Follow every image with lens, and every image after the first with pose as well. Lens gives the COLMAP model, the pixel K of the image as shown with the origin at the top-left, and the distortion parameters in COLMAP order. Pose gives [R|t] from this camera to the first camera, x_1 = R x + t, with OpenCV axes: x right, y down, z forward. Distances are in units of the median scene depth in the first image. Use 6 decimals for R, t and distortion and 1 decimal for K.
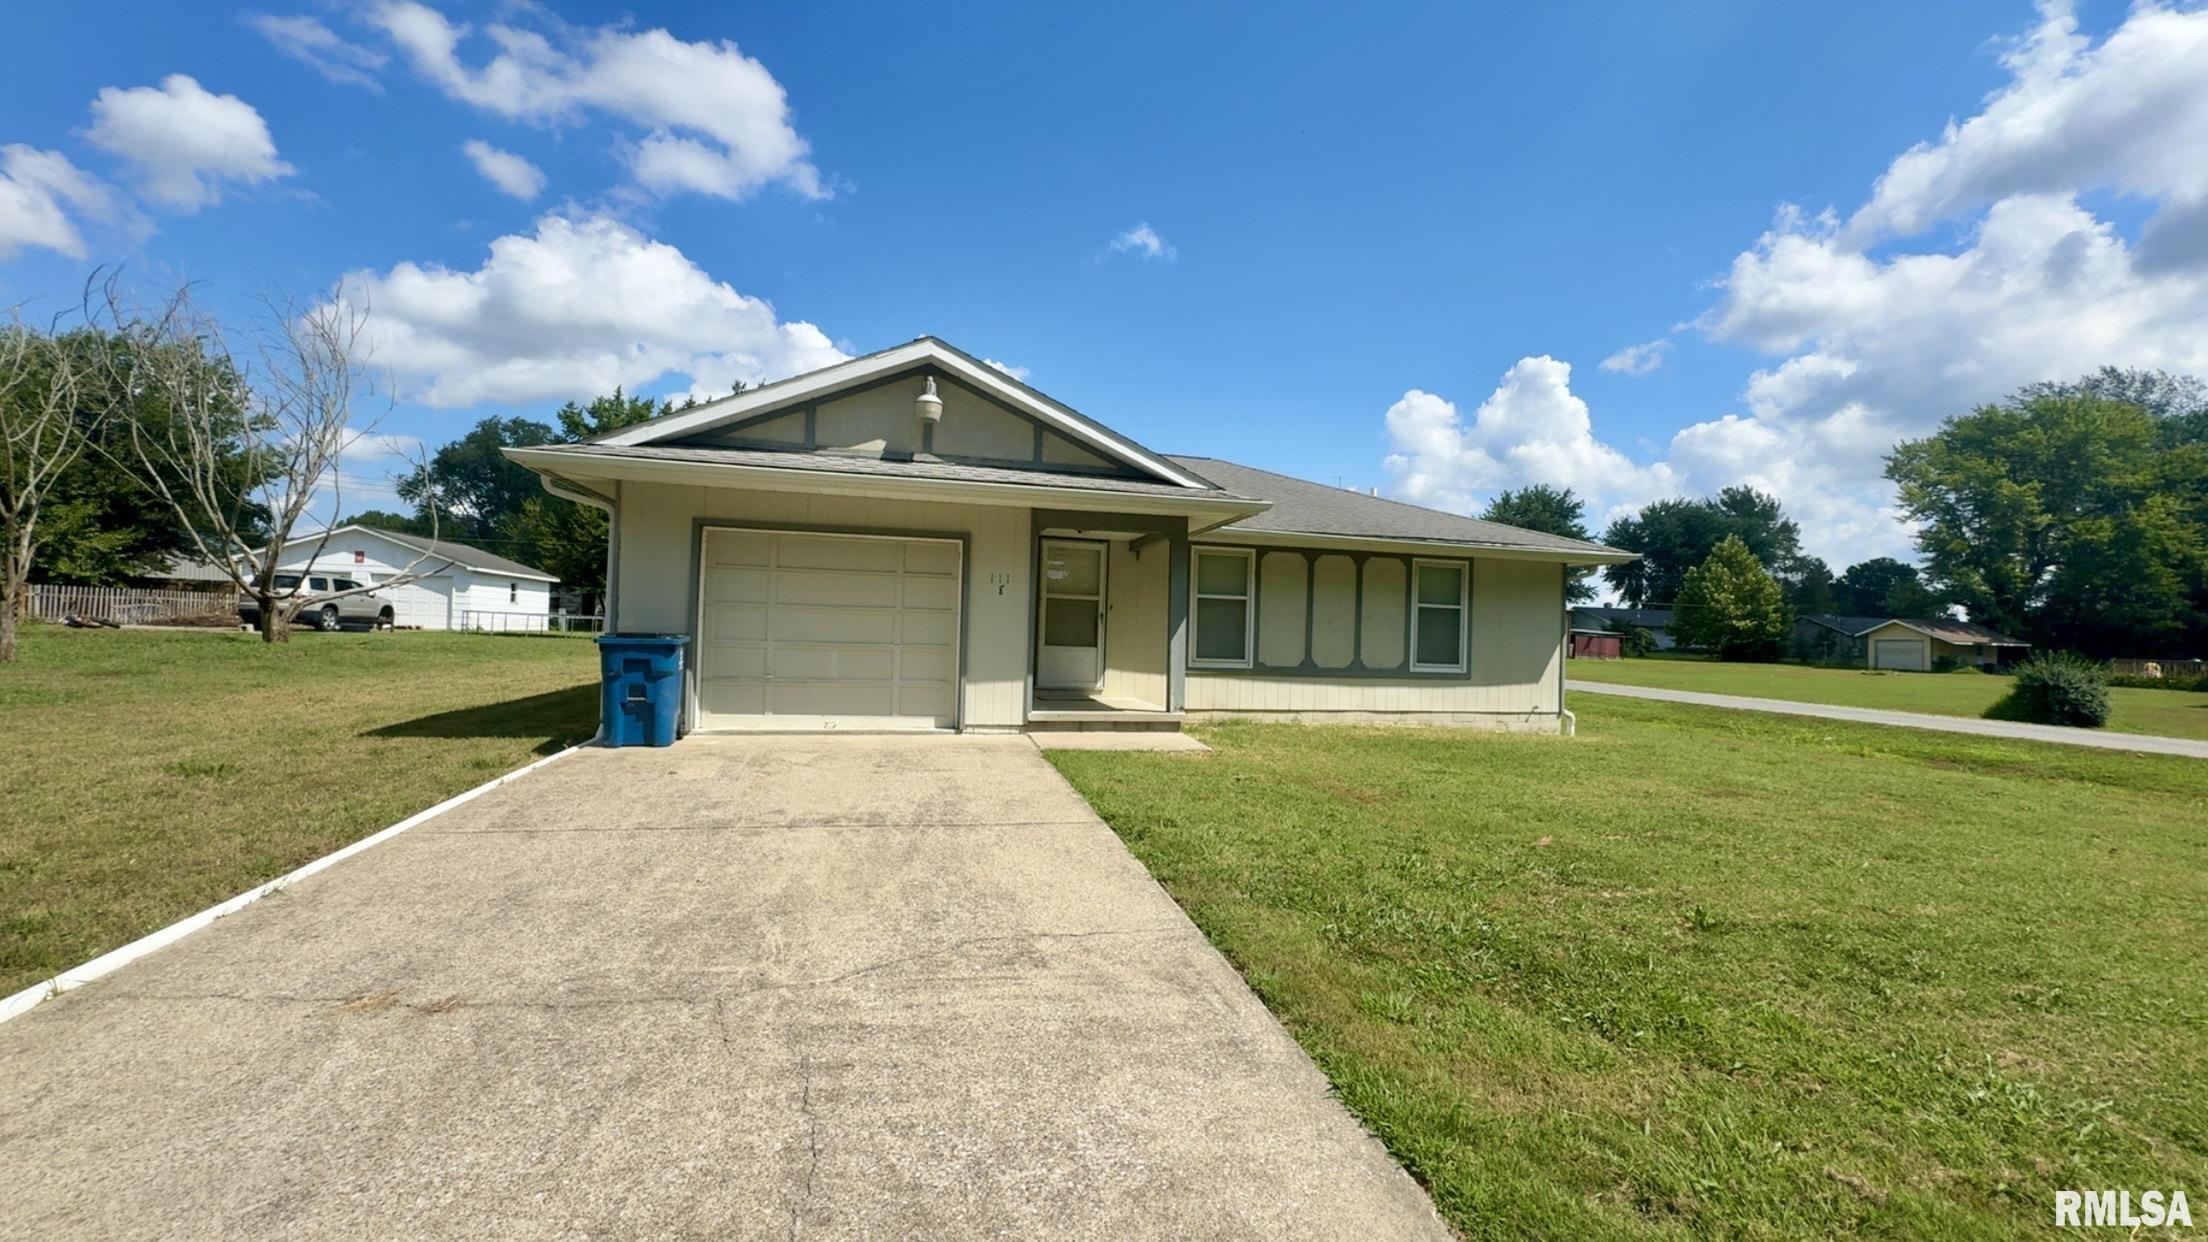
lens RADIAL K [[857.0, 0, 1112.6], [0, 857.0, 621.2], [0, 0, 1]] dist [0.000413, 0.000283]
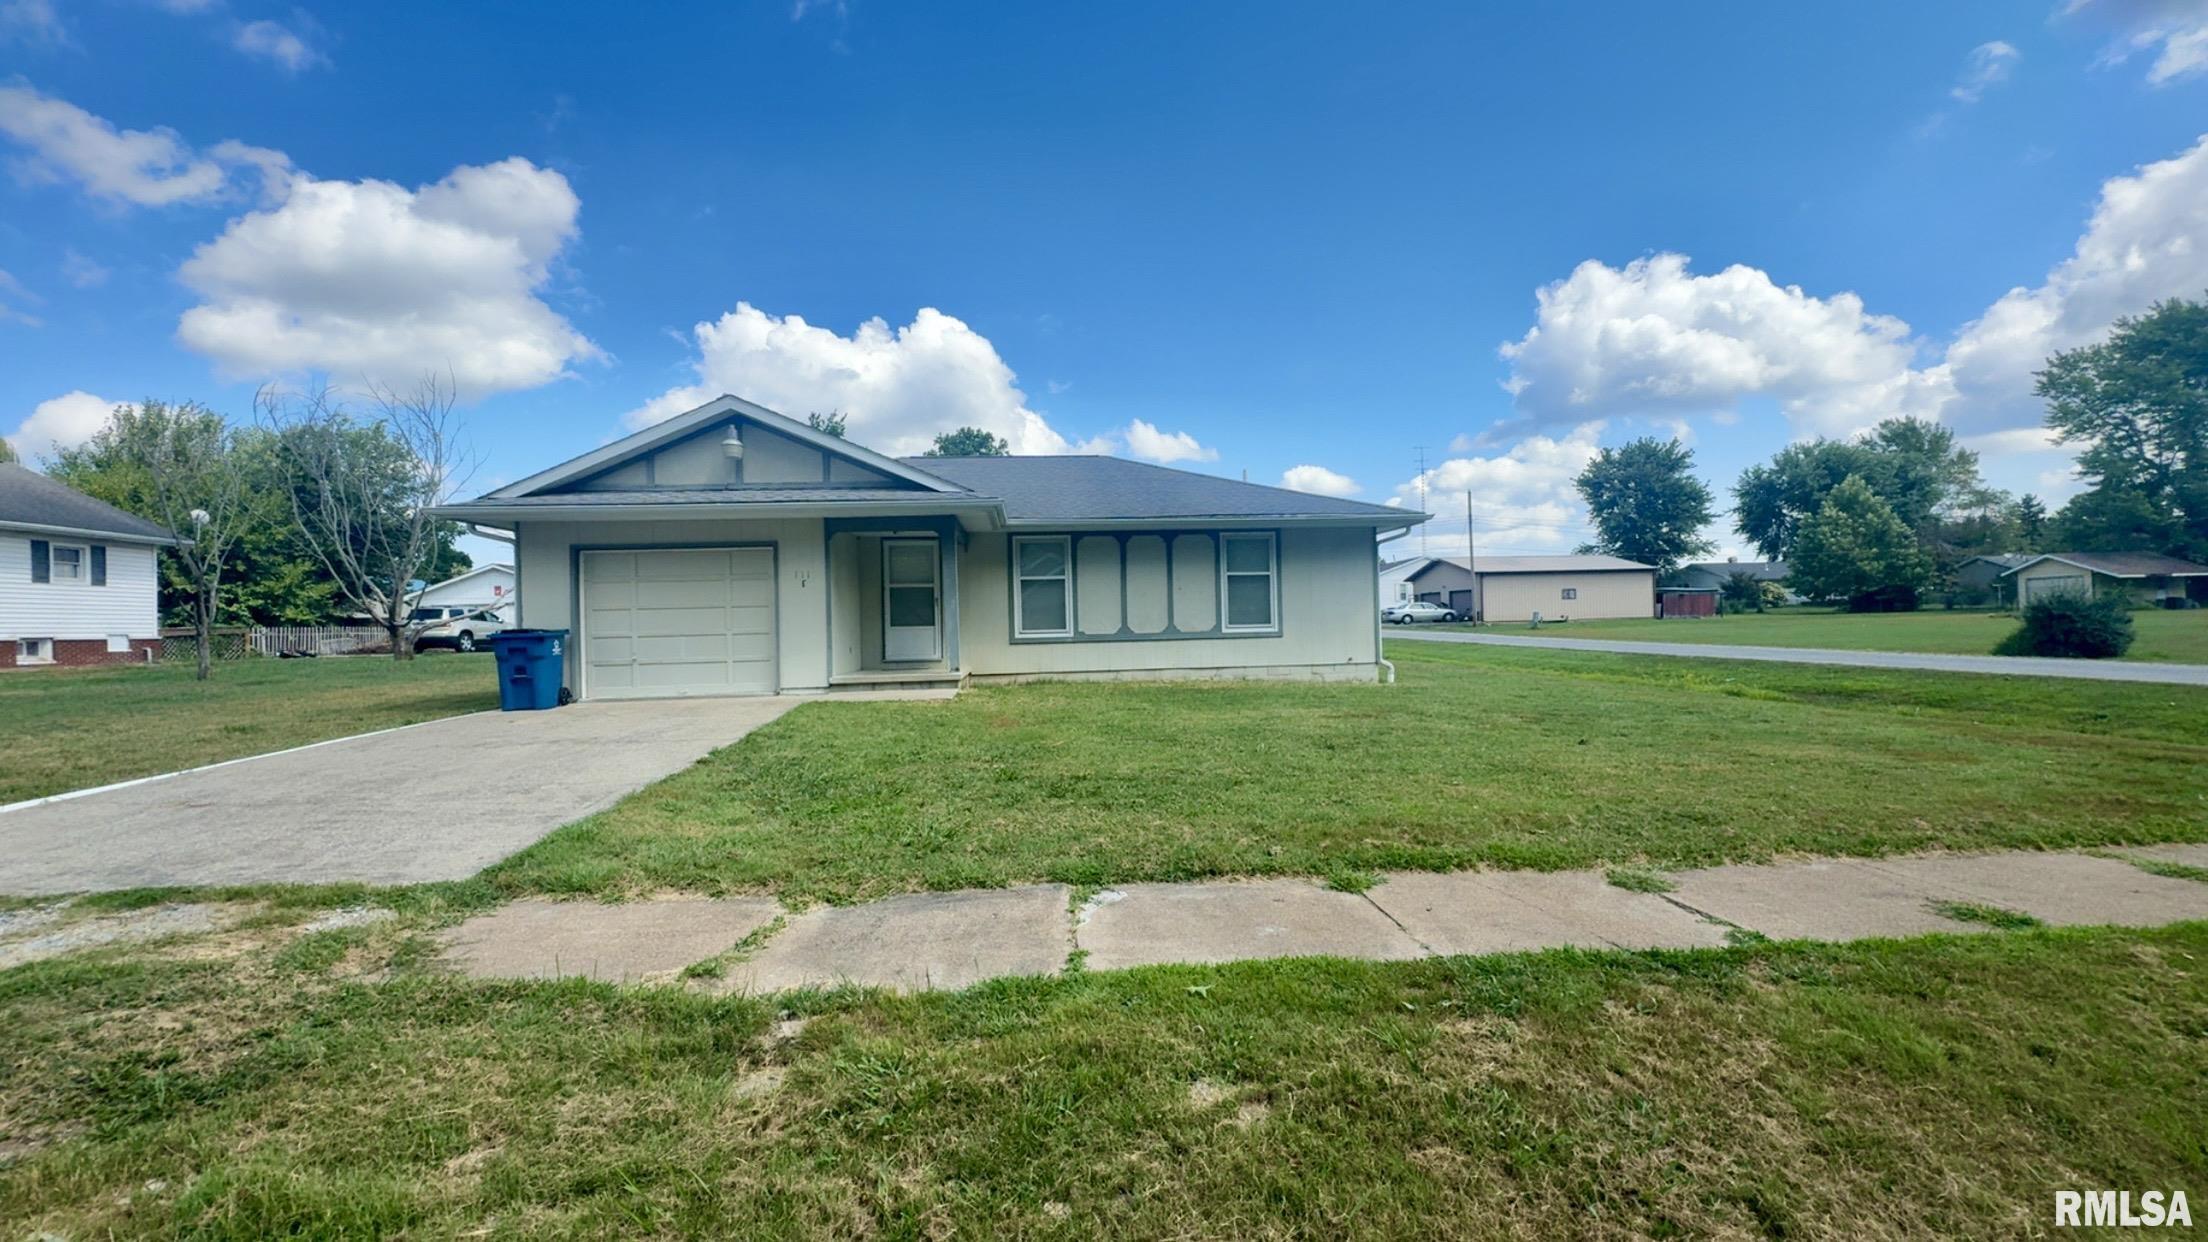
lens RADIAL K [[857.0, 0, 1112.1], [0, 857.0, 621.4], [0, 0, 1]] dist [0.000413, 0.000283]
pose [[0.985844, -0.056860, -0.157727, 0.369062], [0.058269, 0.998292, 0.004325, 0.029550], [0.157212, -0.013454, 0.987473, -0.141877]]
